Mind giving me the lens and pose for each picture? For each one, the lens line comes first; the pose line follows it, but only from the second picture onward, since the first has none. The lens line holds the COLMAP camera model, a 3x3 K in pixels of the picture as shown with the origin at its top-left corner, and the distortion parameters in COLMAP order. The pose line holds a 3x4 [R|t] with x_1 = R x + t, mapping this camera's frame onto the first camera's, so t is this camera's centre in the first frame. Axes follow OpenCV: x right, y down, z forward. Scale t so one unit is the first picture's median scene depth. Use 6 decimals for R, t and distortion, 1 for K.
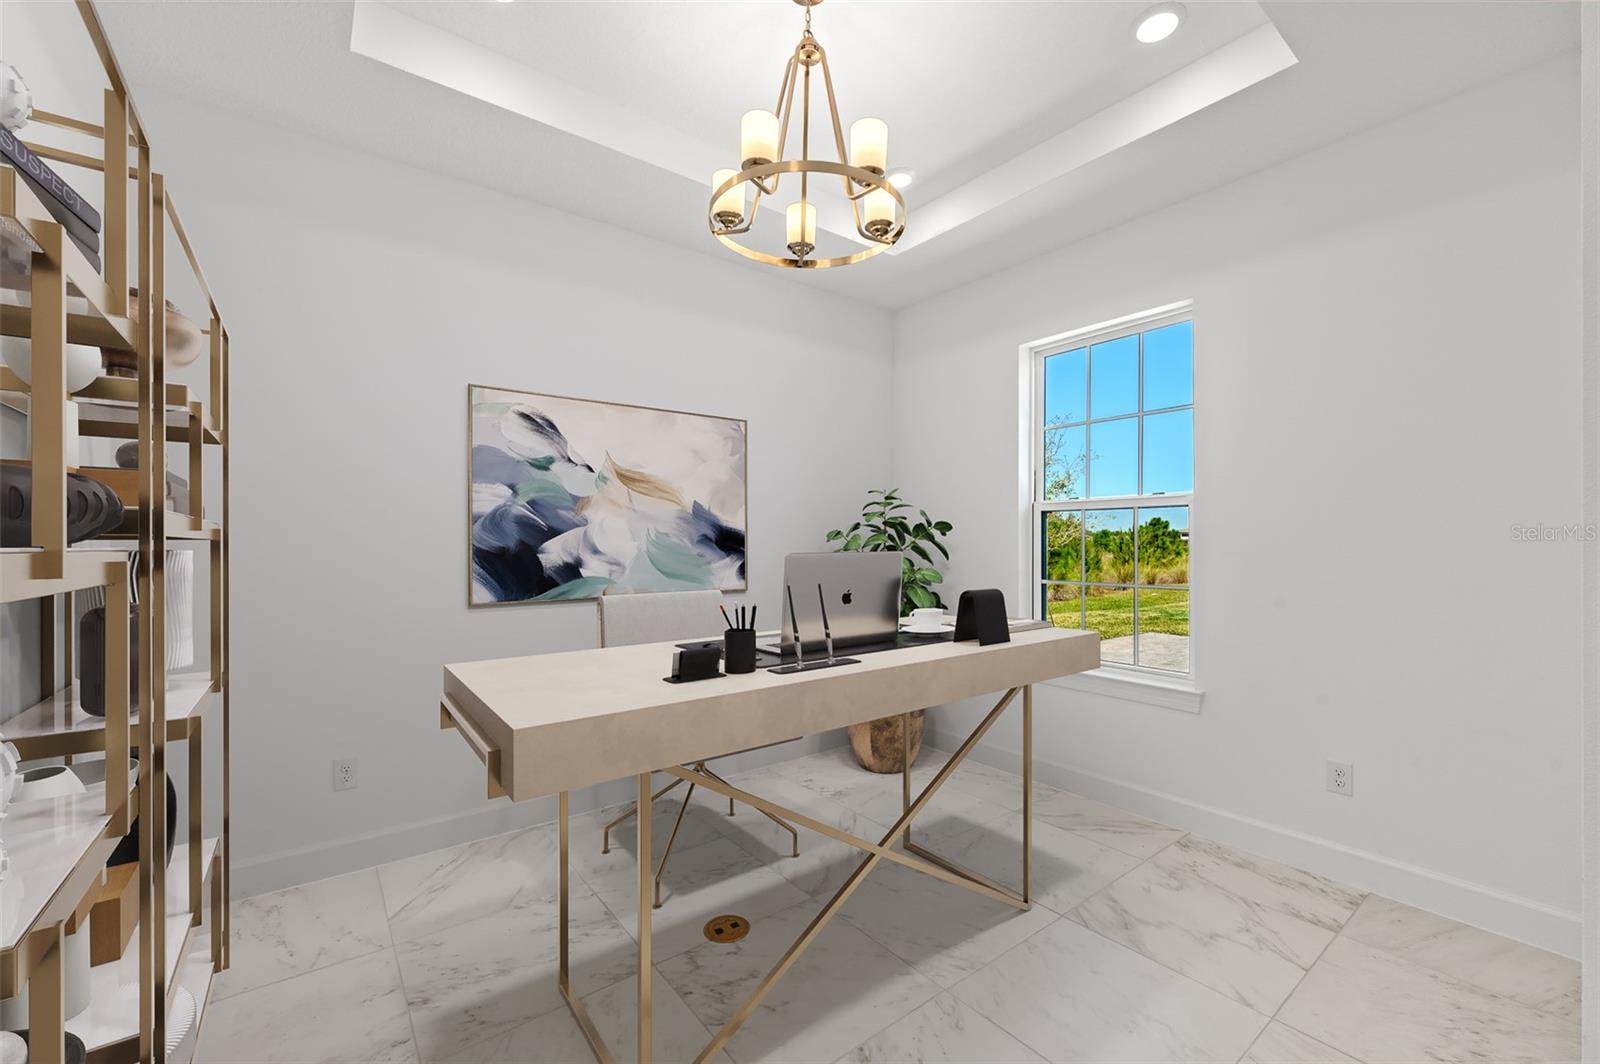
lens RADIAL K [[644.4, 0, 796.3], [0, 644.4, 536.9], [0, 0, 1]] dist [-0.000255, -0.000043]
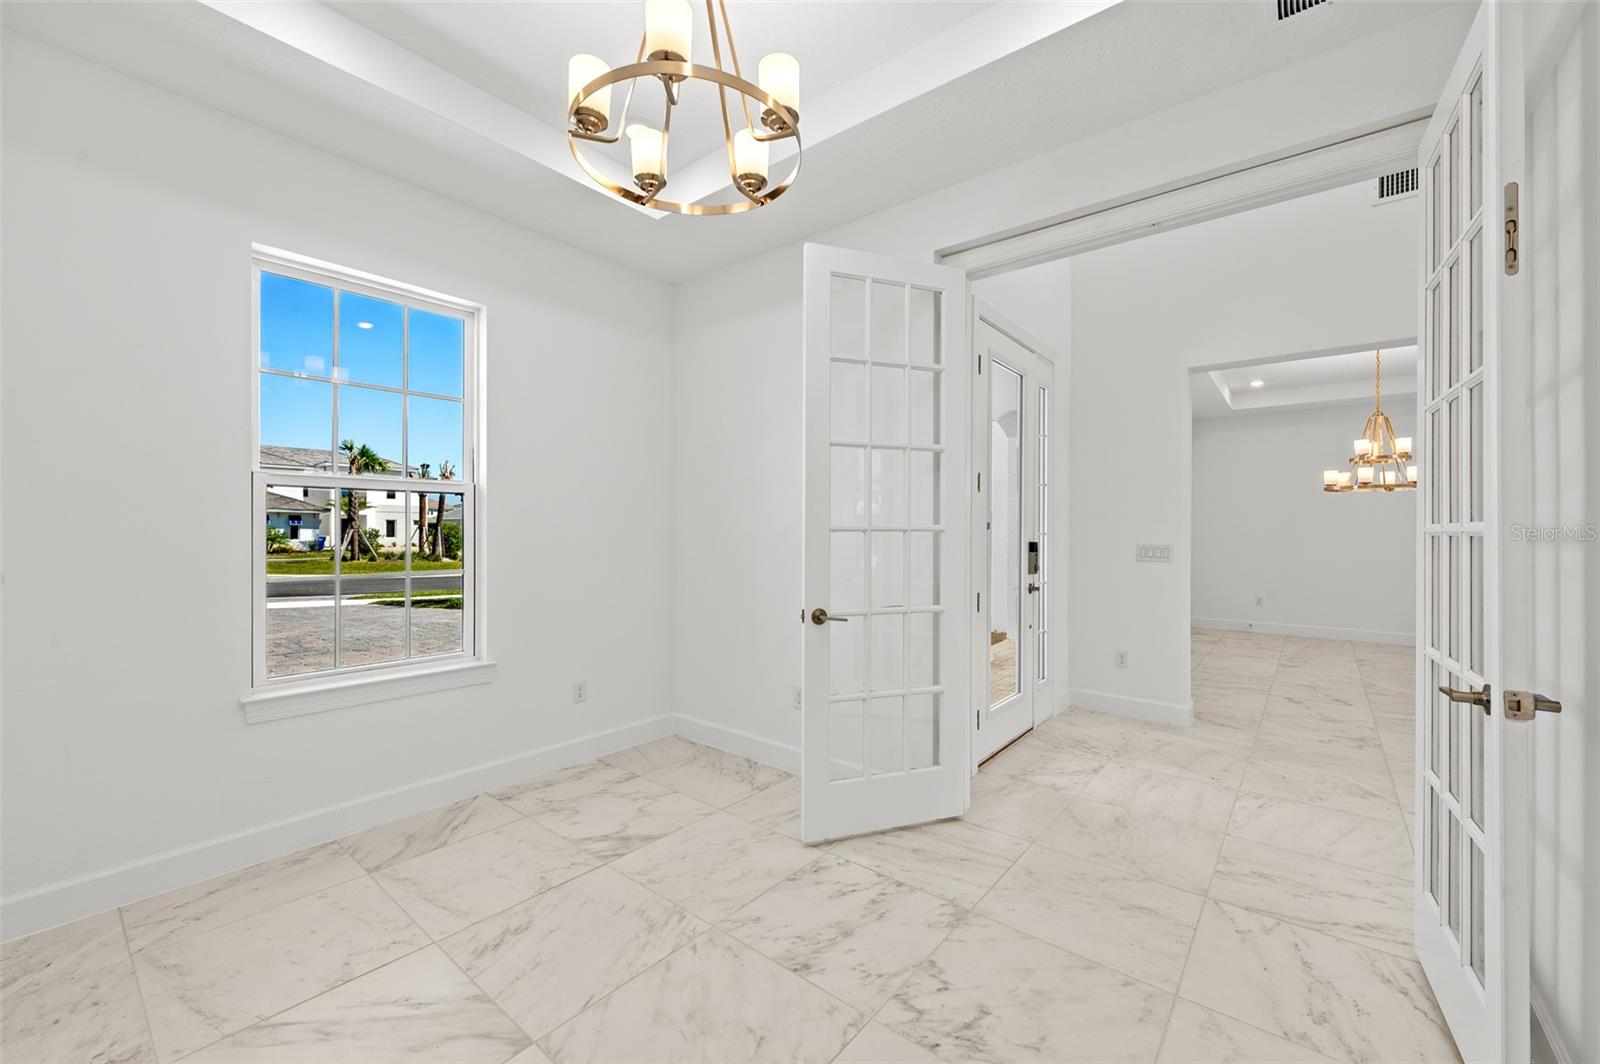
lens RADIAL K [[644.4, 0, 800.2], [0, 644.4, 533.4], [0, 0, 1]] dist [-0.000255, -0.000043]
pose [[-0.237452, 0.000933, 0.971399, -0.690958], [-0.005775, 0.999981, -0.002372, 0.019928], [-0.971382, -0.006173, -0.237442, 0.877338]]
